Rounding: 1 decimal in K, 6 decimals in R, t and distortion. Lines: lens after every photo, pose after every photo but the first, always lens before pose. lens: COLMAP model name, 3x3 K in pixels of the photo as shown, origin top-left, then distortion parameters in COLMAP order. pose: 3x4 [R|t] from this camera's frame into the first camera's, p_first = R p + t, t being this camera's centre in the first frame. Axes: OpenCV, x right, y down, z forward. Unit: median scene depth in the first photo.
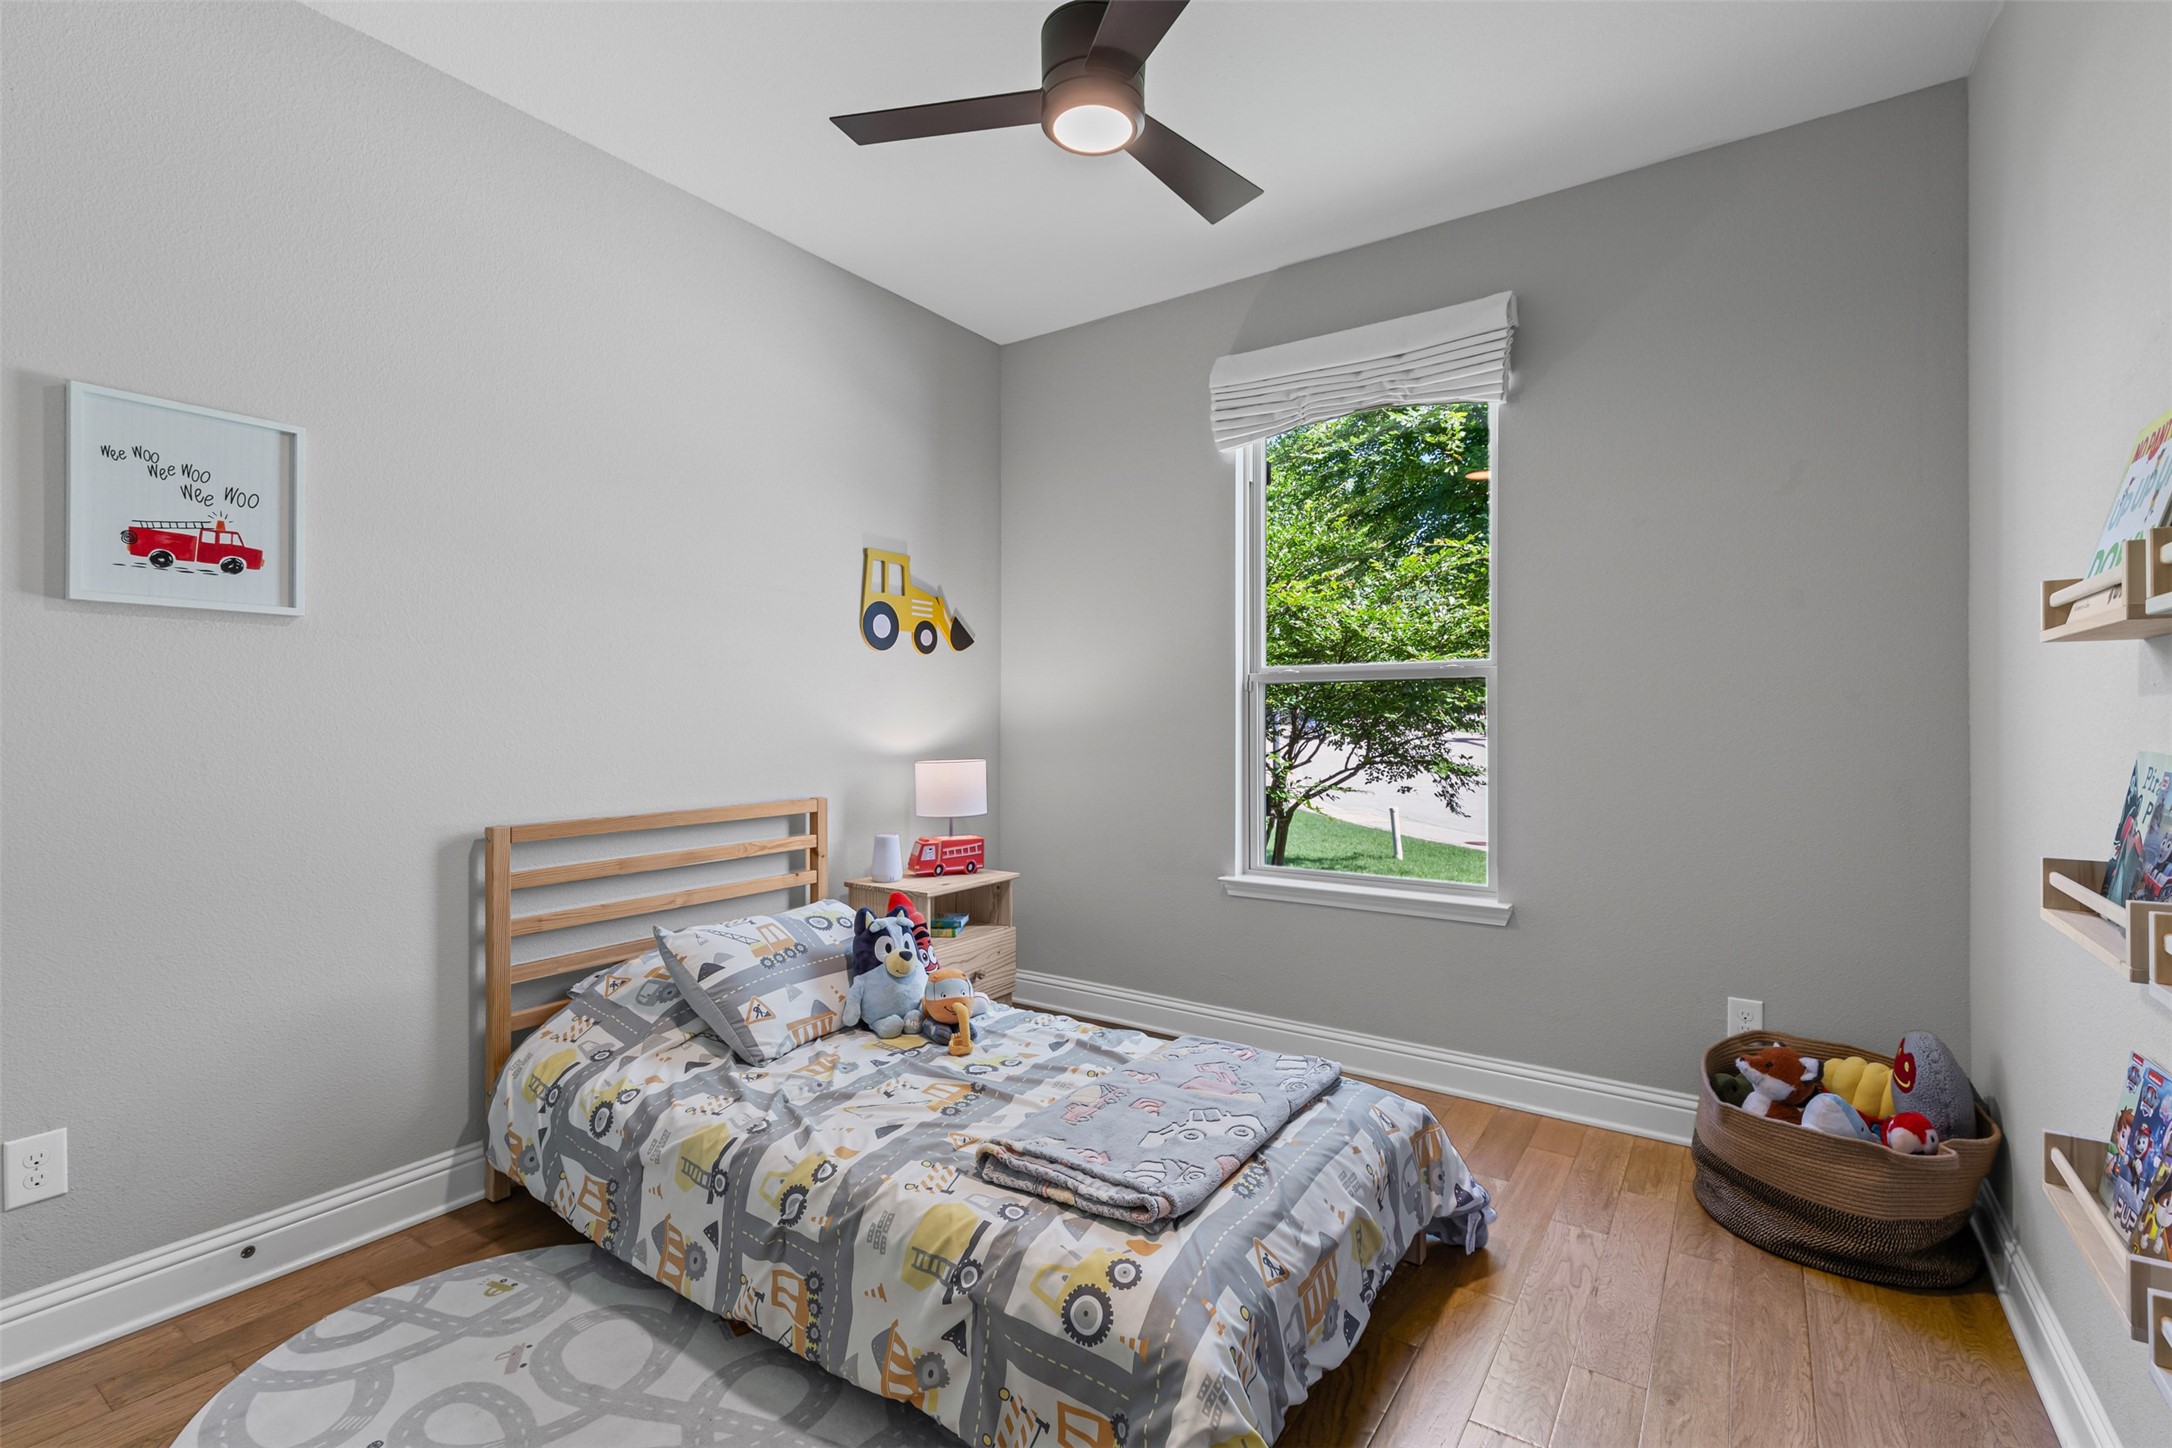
lens RADIAL K [[967.5, 0, 1082.5], [0, 967.5, 721.0], [0, 0, 1]] dist [0.010301, -0.003105]
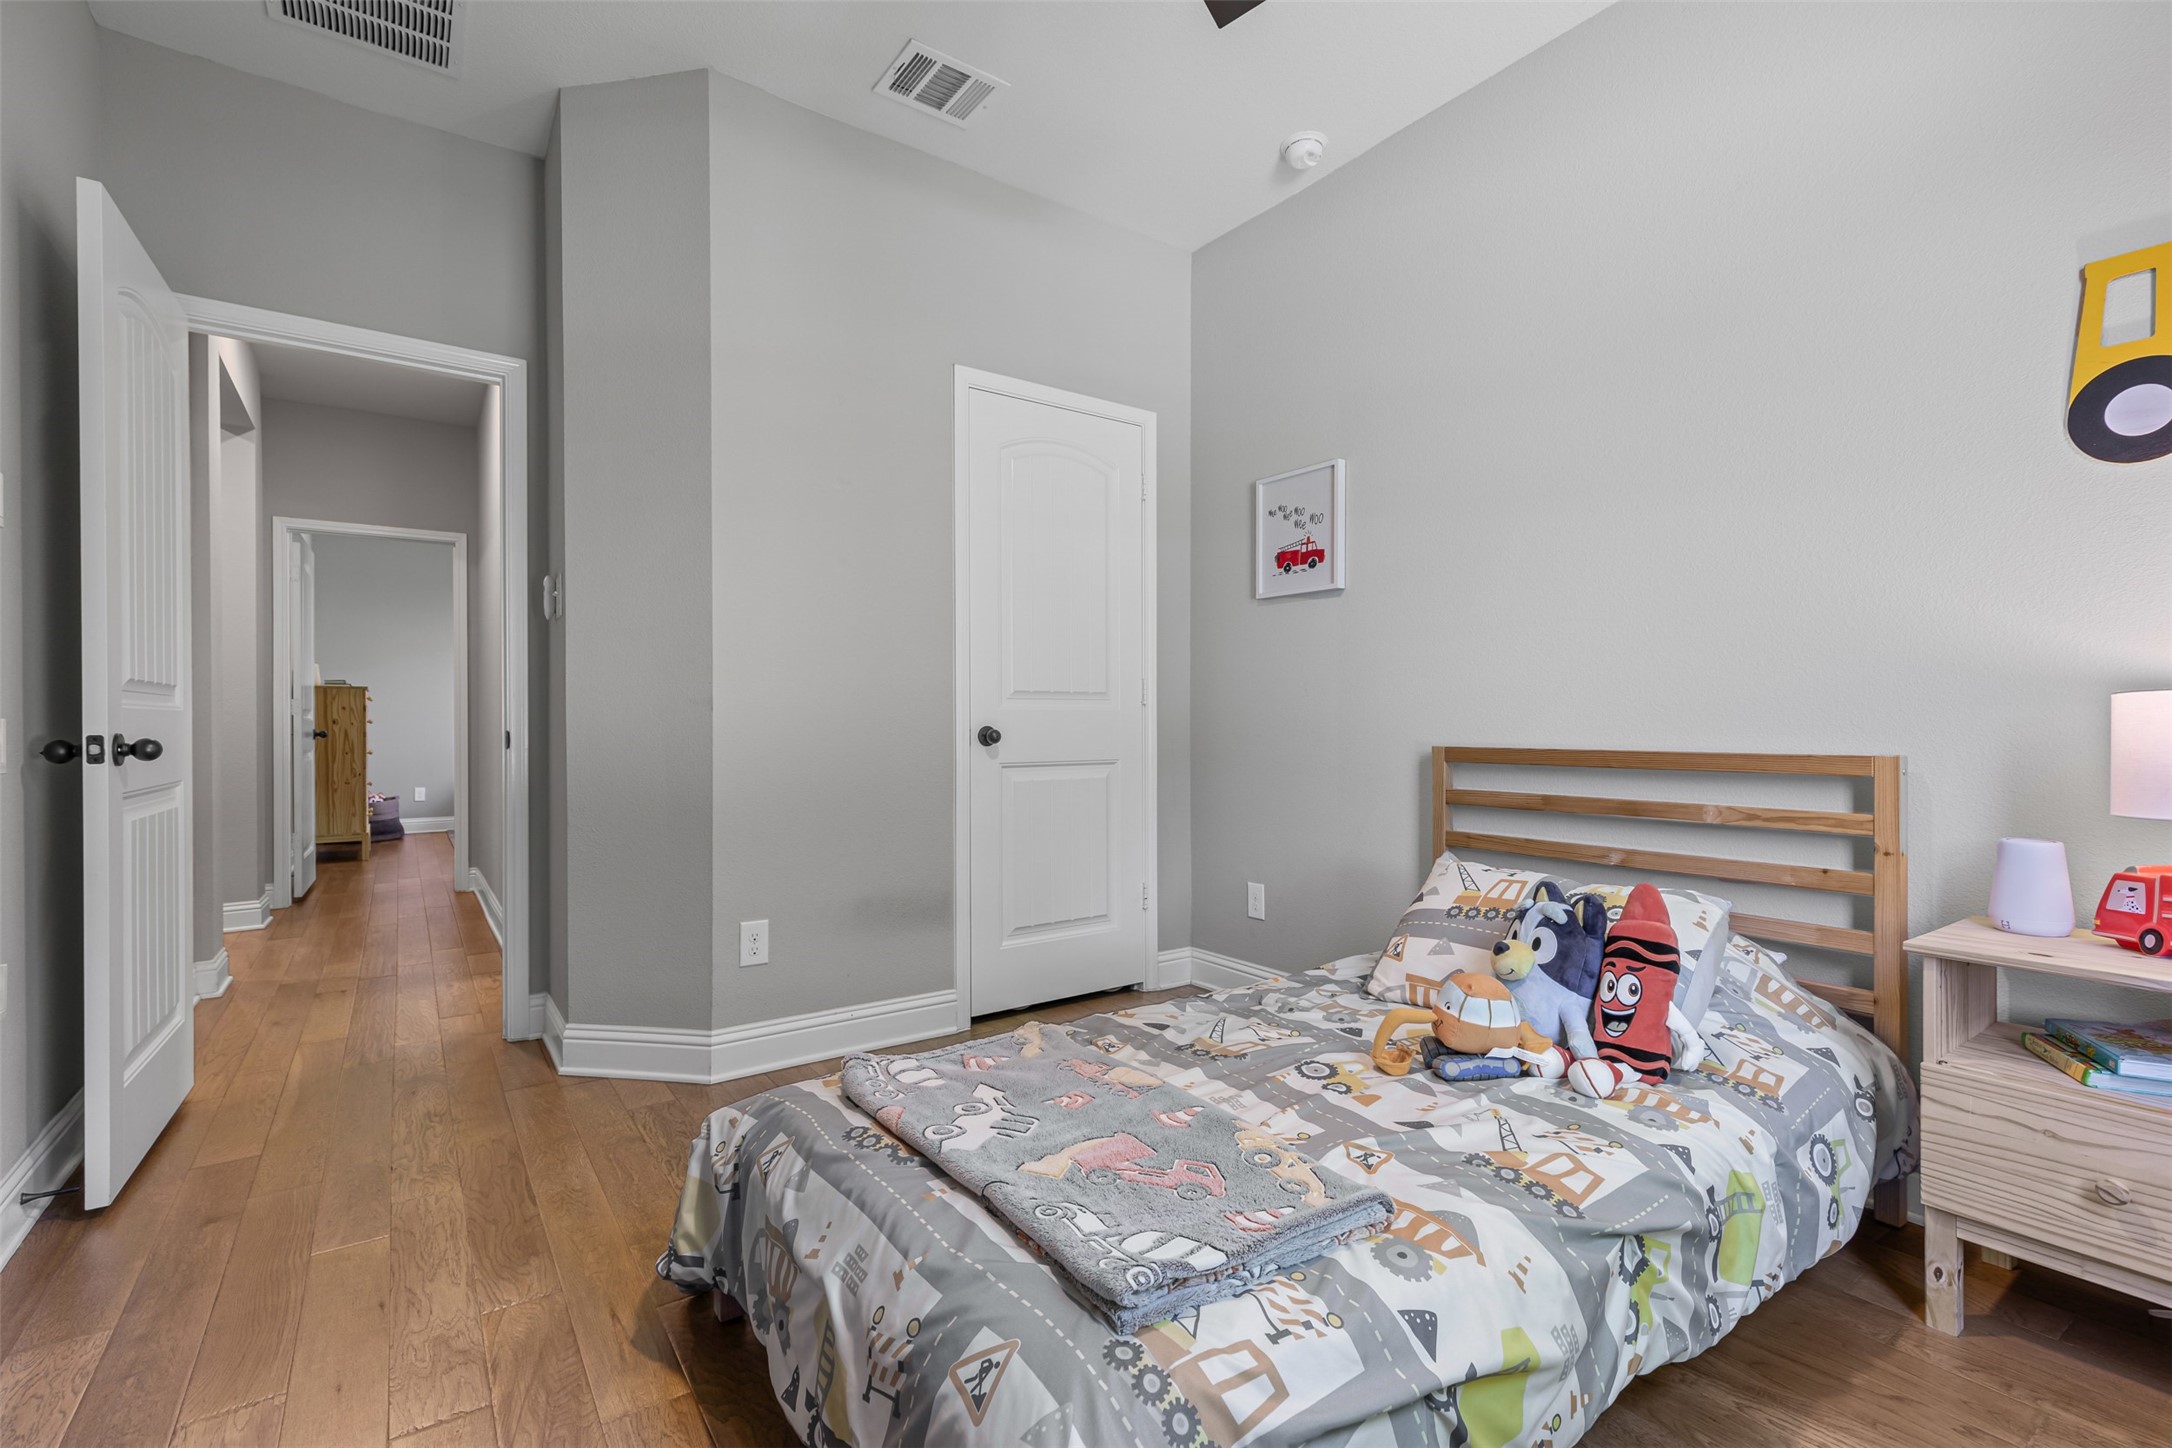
lens RADIAL K [[967.5, 0, 1088.6], [0, 967.5, 721.3], [0, 0, 1]] dist [0.010301, -0.003105]
pose [[-0.337215, 0.001391, -0.941427, 0.733279], [-0.001731, 0.999996, 0.002097, 0.095348], [0.941426, 0.002337, -0.337211, 1.200937]]
